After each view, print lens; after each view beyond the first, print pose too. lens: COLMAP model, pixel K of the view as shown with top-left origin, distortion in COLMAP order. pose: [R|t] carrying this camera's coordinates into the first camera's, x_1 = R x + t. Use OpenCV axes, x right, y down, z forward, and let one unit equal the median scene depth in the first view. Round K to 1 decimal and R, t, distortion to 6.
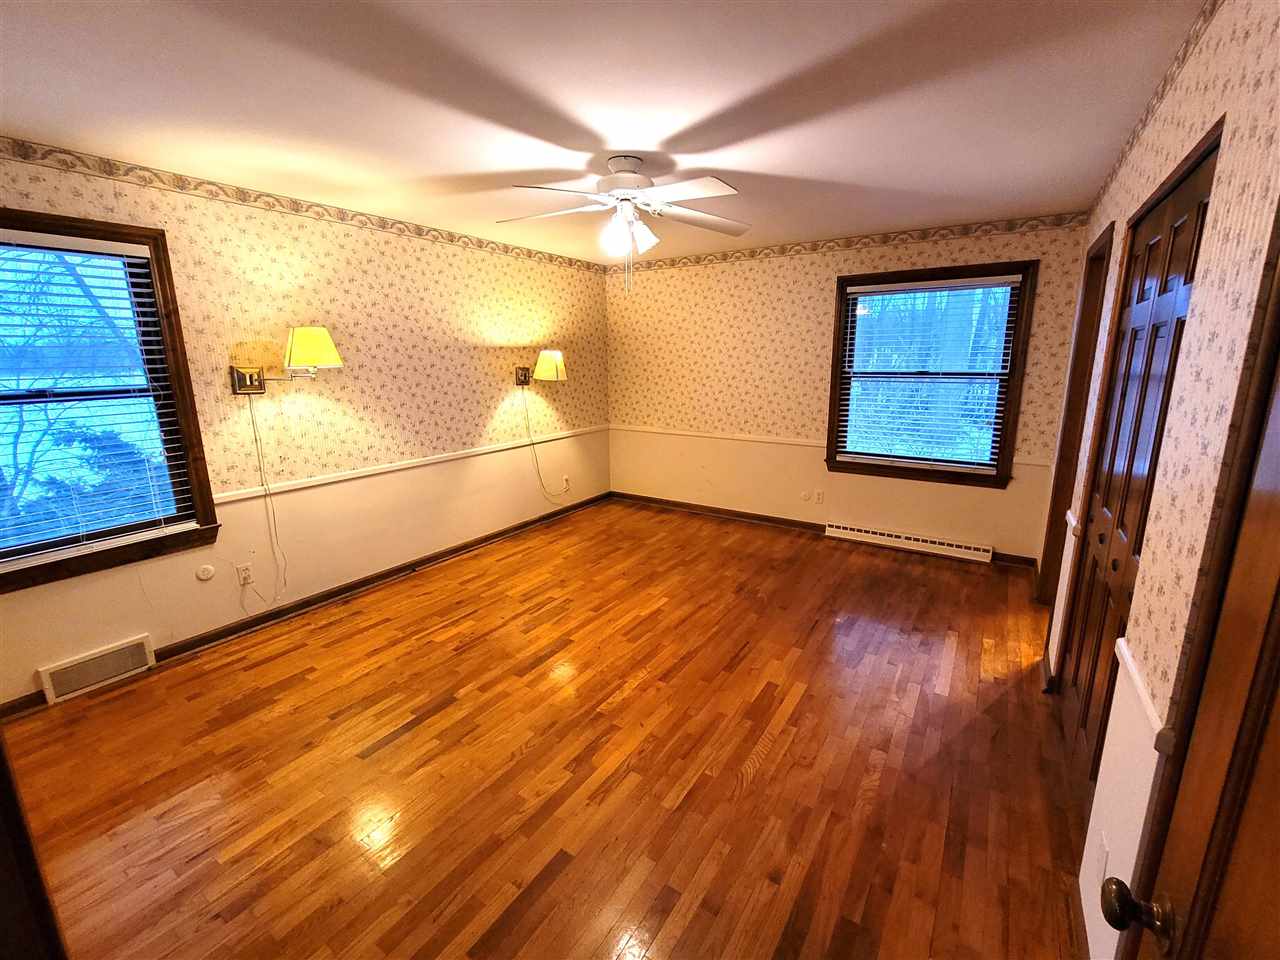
lens RADIAL K [[548.5, 0, 645.4], [0, 548.5, 475.1], [0, 0, 1]] dist [-0.002867, -0.000447]
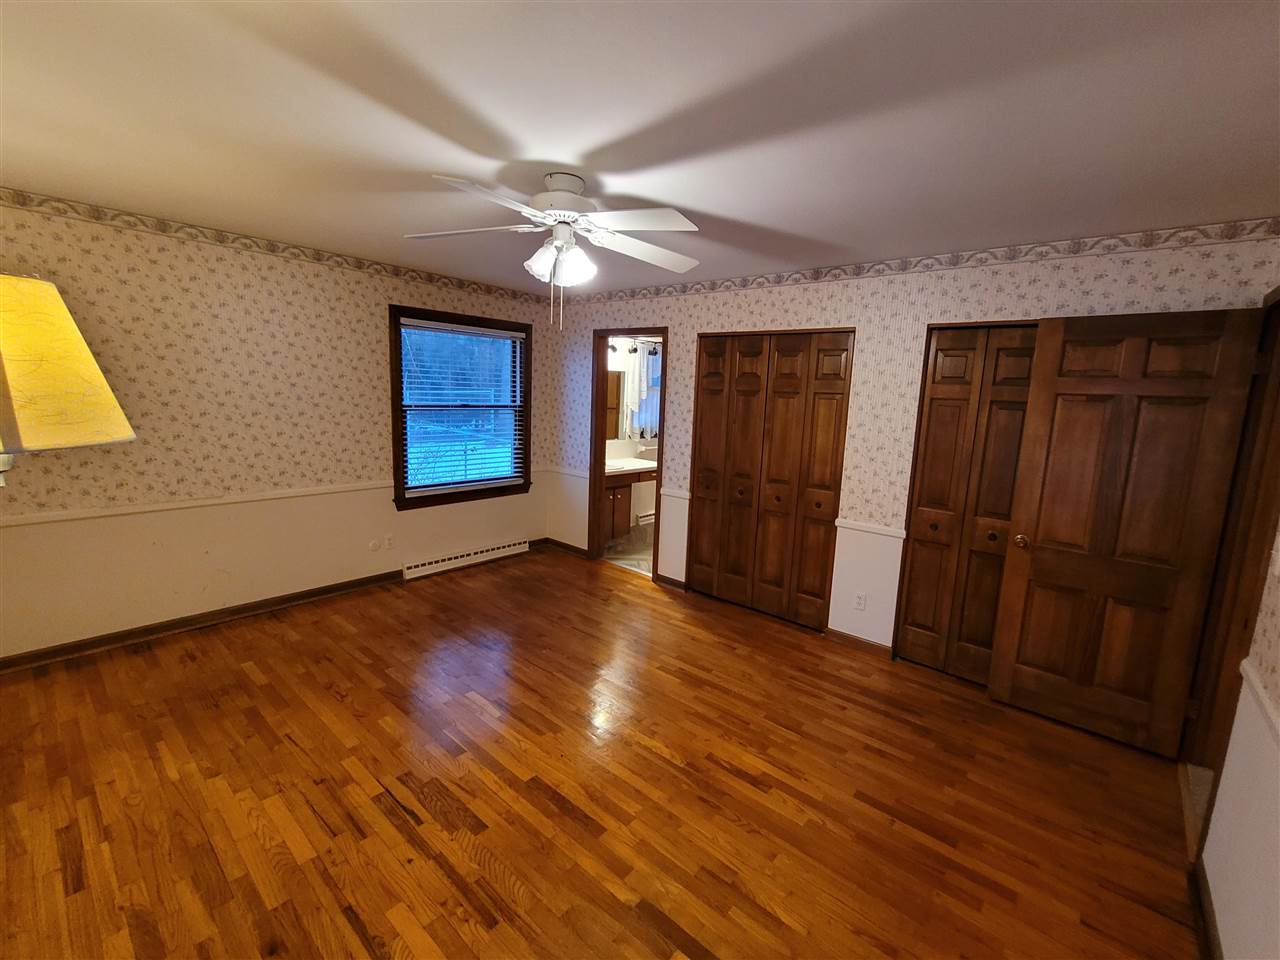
lens RADIAL K [[548.5, 0, 647.4], [0, 548.5, 476.1], [0, 0, 1]] dist [-0.002867, -0.000447]
pose [[0.122173, -0.142225, 0.982266, -0.584124], [0.167323, 0.978466, 0.120864, -0.121036], [-0.978303, 0.149589, 0.143340, 0.505103]]
